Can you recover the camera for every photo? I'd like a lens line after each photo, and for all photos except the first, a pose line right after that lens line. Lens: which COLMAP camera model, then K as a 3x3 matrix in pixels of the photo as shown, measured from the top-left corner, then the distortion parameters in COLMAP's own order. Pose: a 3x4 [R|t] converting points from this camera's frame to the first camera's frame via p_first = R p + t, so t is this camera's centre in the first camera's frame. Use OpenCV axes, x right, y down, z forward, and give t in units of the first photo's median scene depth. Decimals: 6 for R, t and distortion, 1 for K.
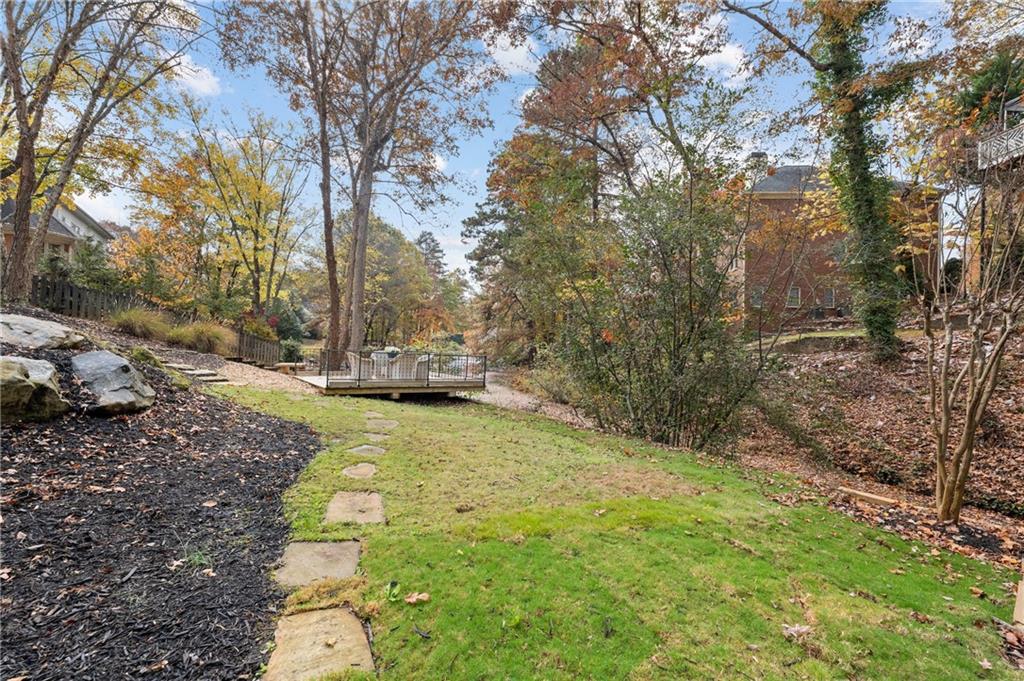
lens RADIAL K [[424.2, 0, 512.5], [0, 424.2, 346.3], [0, 0, 1]] dist [0.002827, 0.000104]
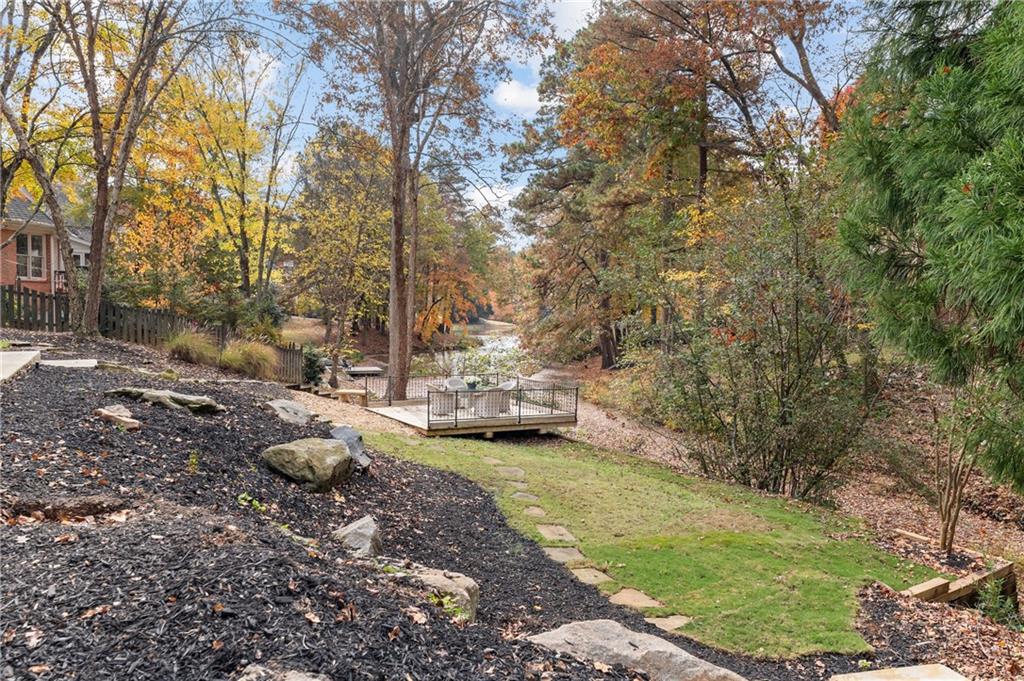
lens RADIAL K [[692.2, 0, 512.8], [0, 692.2, 353.4], [0, 0, 1]] dist [-0.001468, 0.000686]
pose [[0.997223, -0.004441, -0.074343, -0.037296], [0.008921, 0.998156, 0.060039, -0.057890], [0.073939, -0.060535, 0.995424, -0.197223]]
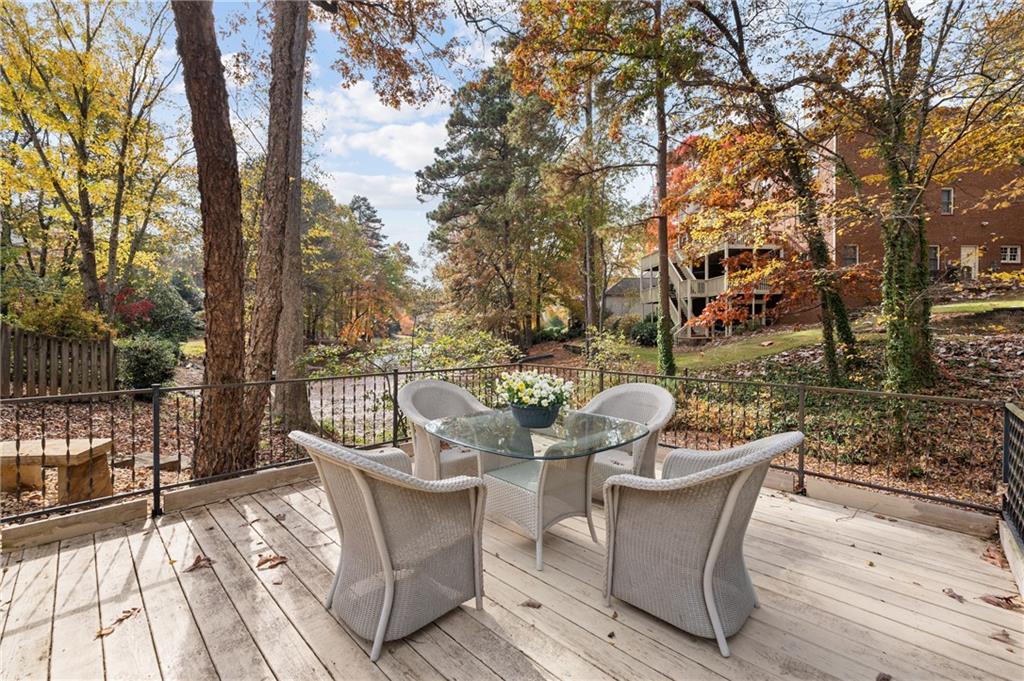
lens RADIAL K [[426.7, 0, 512.0], [0, 426.7, 340.5], [0, 0, 1]] dist [-0.000405, -0.000194]
pose [[0.986796, -0.033909, 0.158377, -0.139860], [0.030184, 0.999210, 0.025864, -0.008693], [-0.159129, -0.020742, 0.987040, 0.347715]]
